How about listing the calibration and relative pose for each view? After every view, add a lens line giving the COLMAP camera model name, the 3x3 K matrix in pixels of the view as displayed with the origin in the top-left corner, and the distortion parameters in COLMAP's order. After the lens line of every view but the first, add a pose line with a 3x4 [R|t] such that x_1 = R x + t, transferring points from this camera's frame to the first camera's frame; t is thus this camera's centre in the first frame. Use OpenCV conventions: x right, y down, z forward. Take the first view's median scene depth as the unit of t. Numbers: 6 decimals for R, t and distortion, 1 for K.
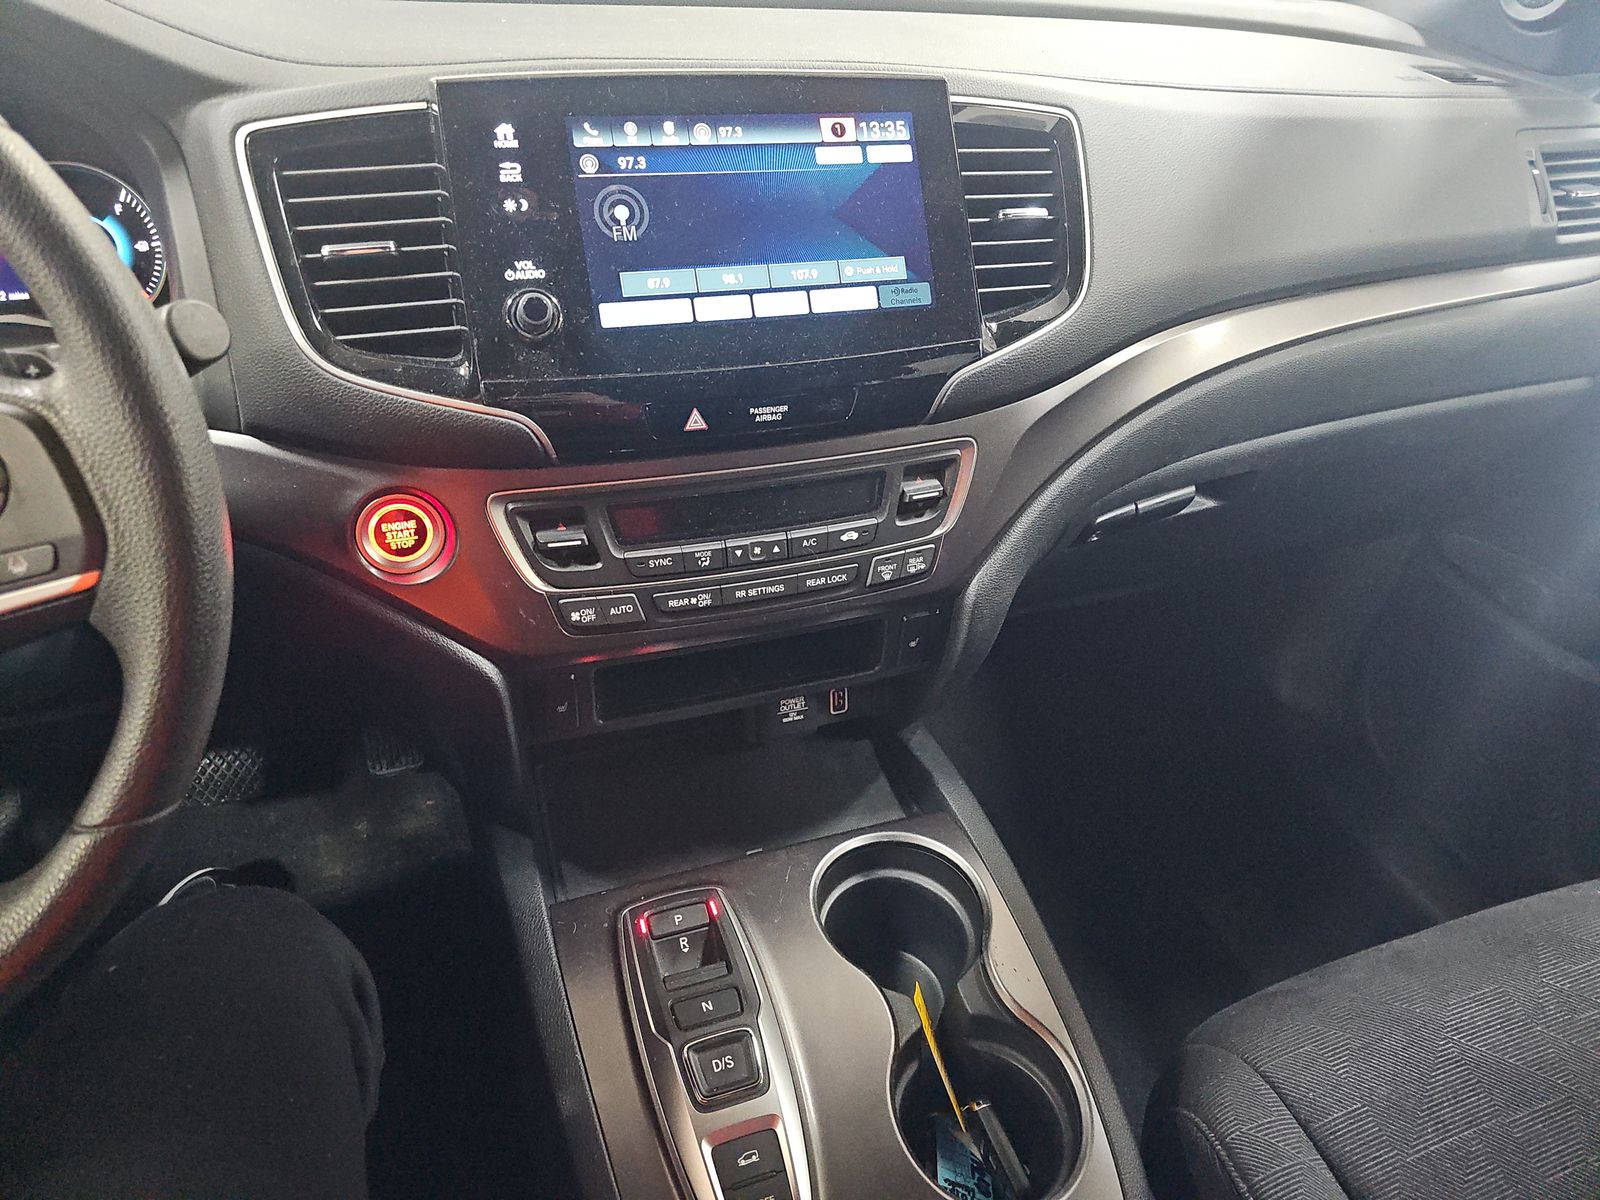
lens RADIAL K [[1024.7, 0, 800.0], [0, 1024.7, 600.0], [0, 0, 1]] dist [0.002948, -0.001972]
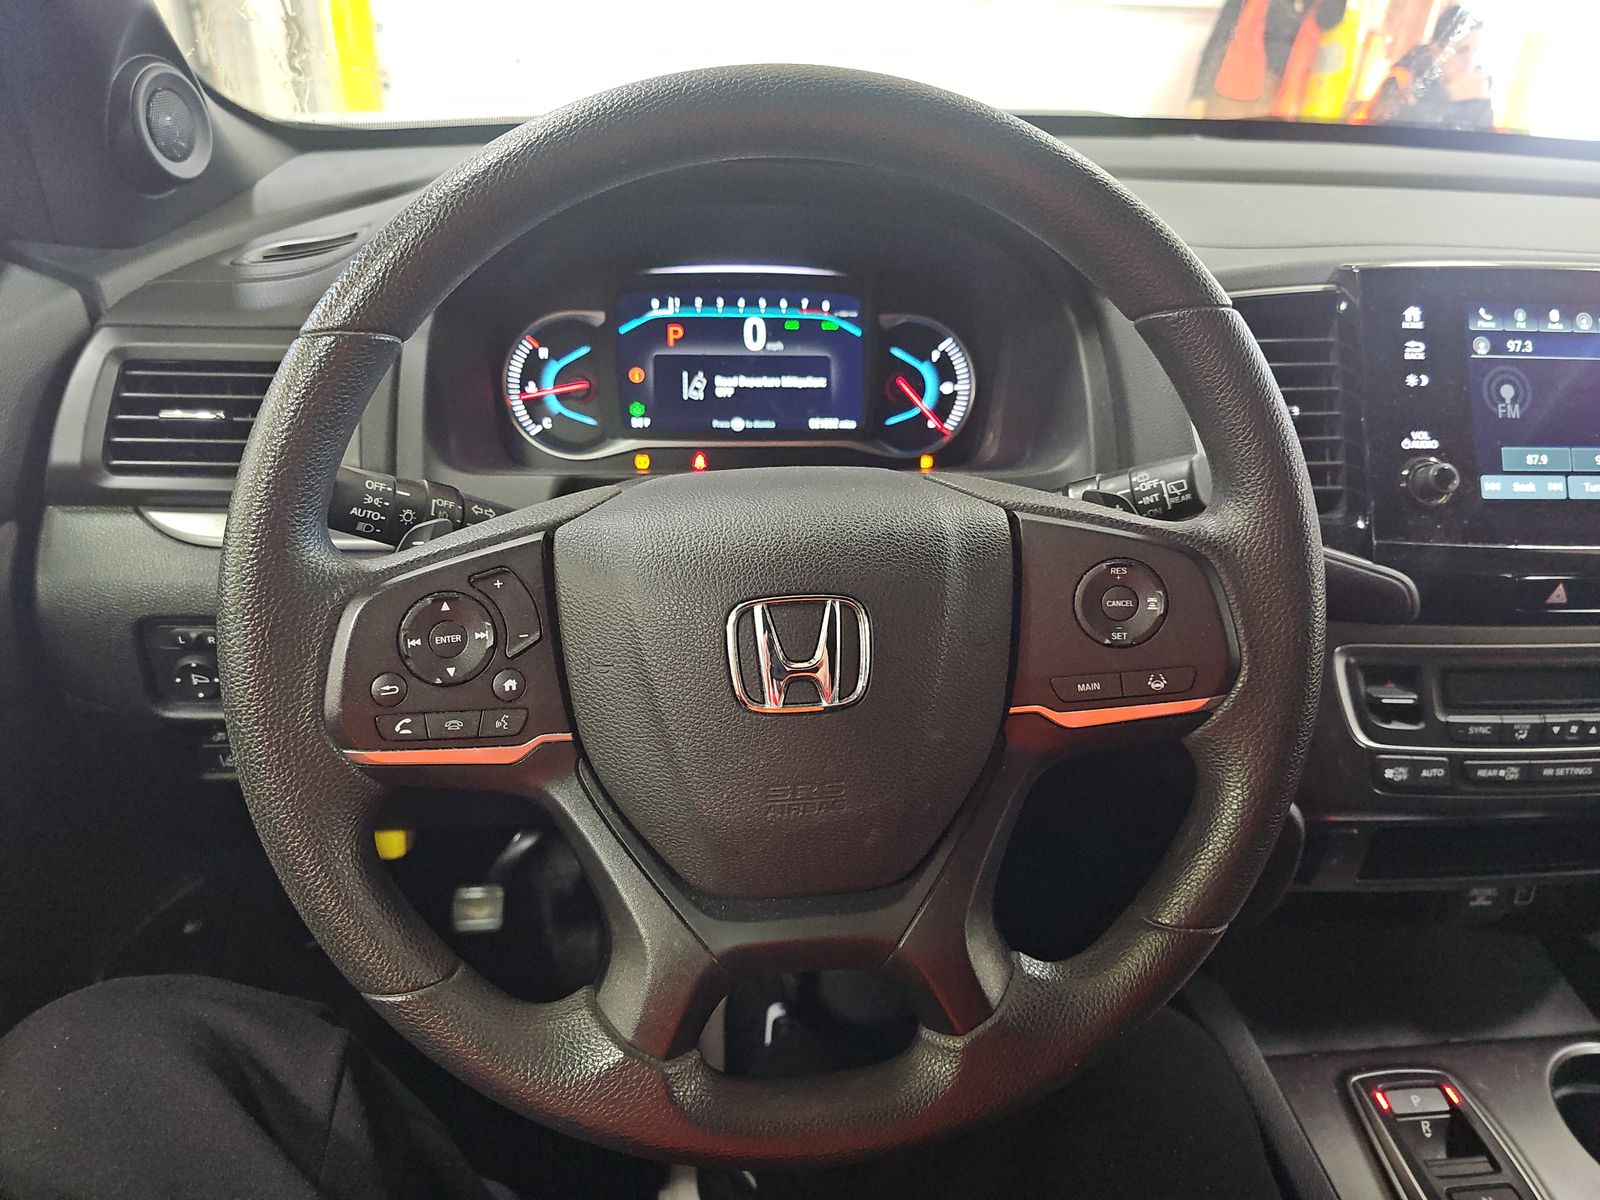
lens RADIAL K [[1051.3, 0, 800.0], [0, 1051.3, 600.0], [0, 0, 1]] dist [-0.039176, -0.001260]
pose [[0.960376, 0.102962, -0.258992, -0.562215], [-0.133639, 0.985586, -0.103730, 0.032986], [0.244579, 0.134232, 0.960293, -0.144641]]
